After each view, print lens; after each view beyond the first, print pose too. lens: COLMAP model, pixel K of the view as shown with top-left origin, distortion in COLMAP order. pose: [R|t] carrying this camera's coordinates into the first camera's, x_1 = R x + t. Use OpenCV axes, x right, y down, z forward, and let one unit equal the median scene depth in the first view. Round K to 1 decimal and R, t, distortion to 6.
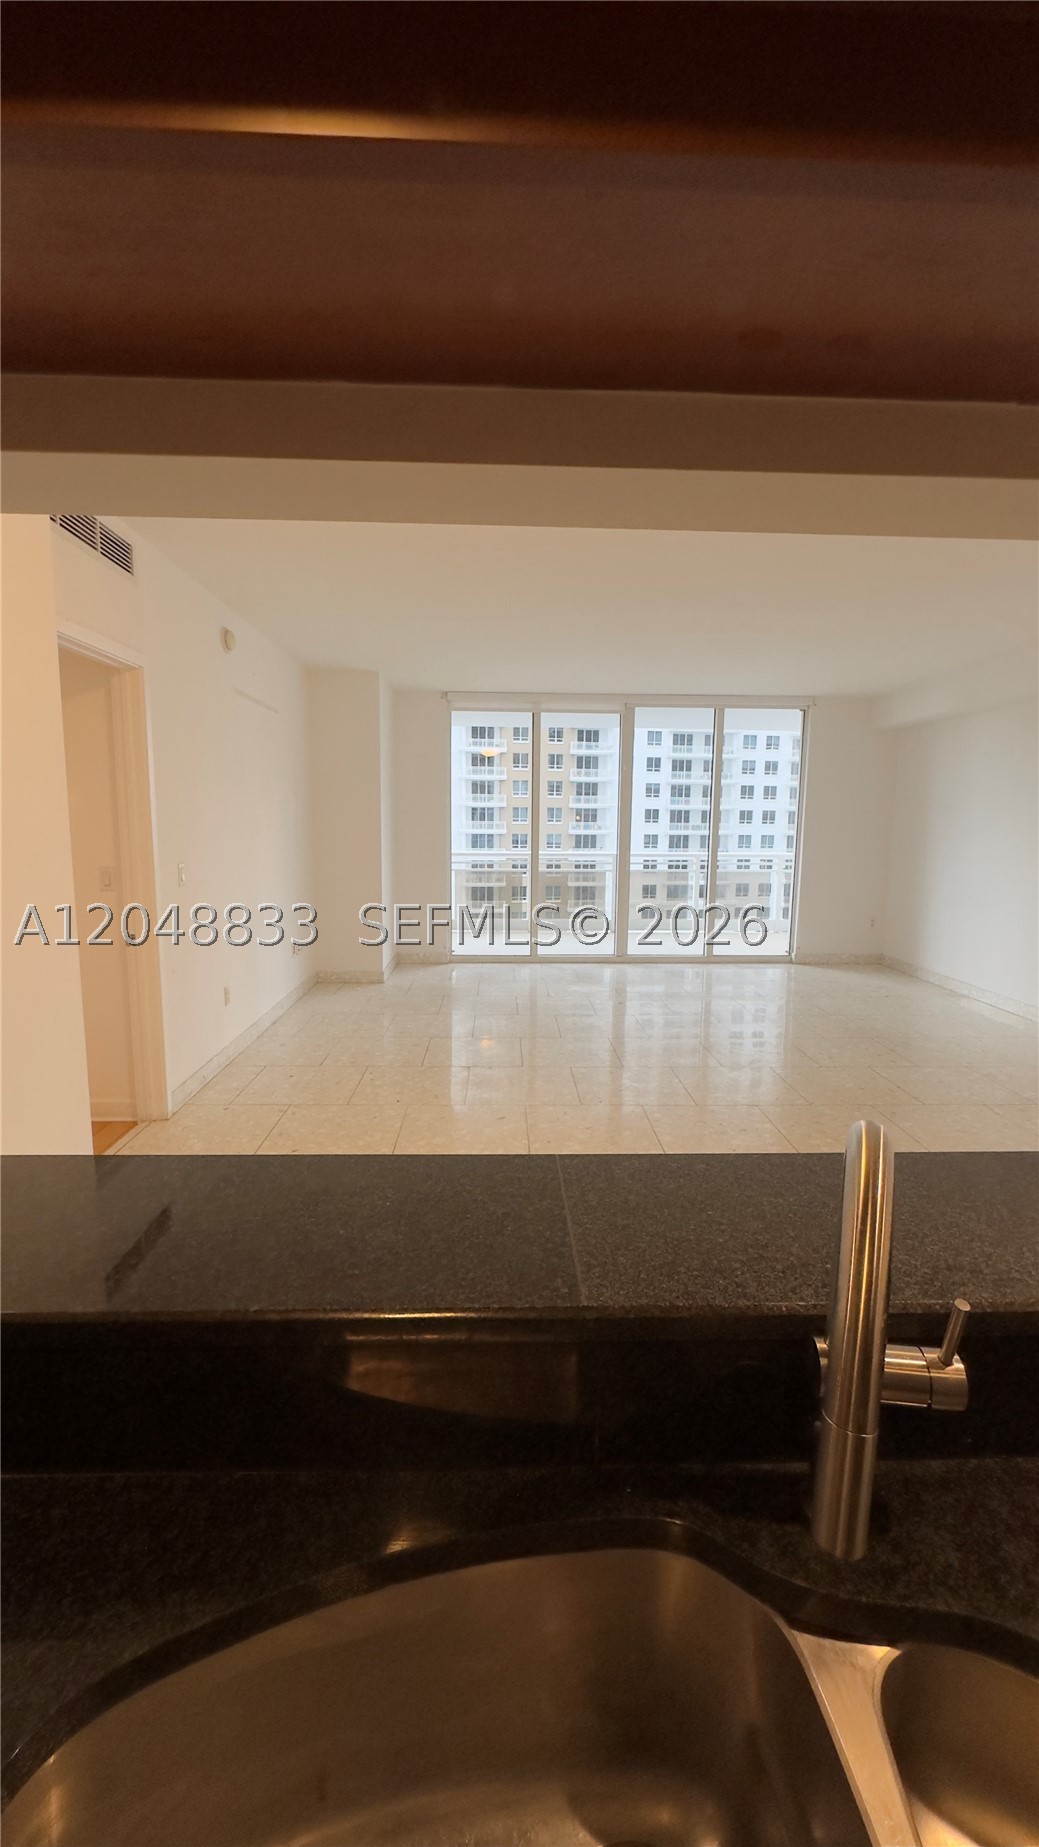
lens RADIAL K [[735.9, 0, 519.5], [0, 735.9, 923.5], [0, 0, 1]] dist [0.000893, 0.000230]
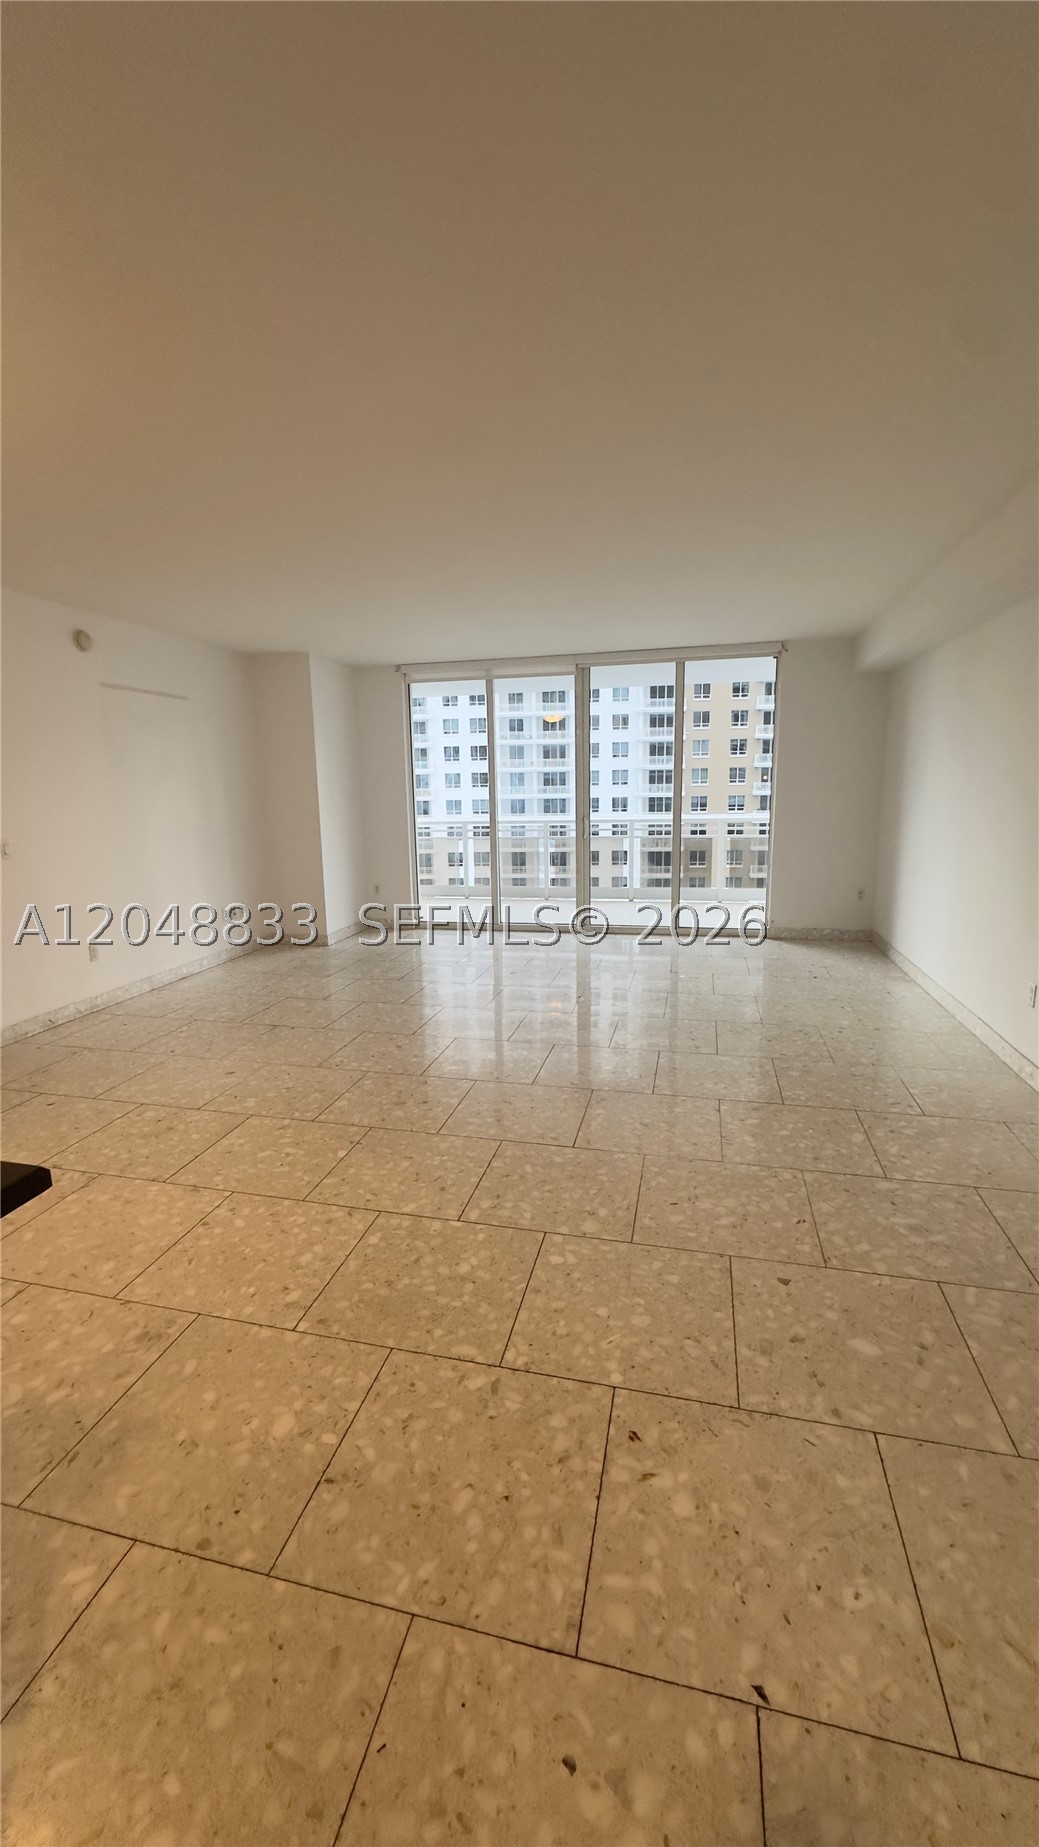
lens RADIAL K [[771.3, 0, 513.0], [0, 771.3, 866.6], [0, 0, 1]] dist [0.001610, 0.000132]
pose [[0.960445, 0.000485, -0.278468, 0.338616], [-0.010040, 0.999409, -0.032887, 0.000062], [0.278287, 0.034382, 0.959882, 0.018342]]
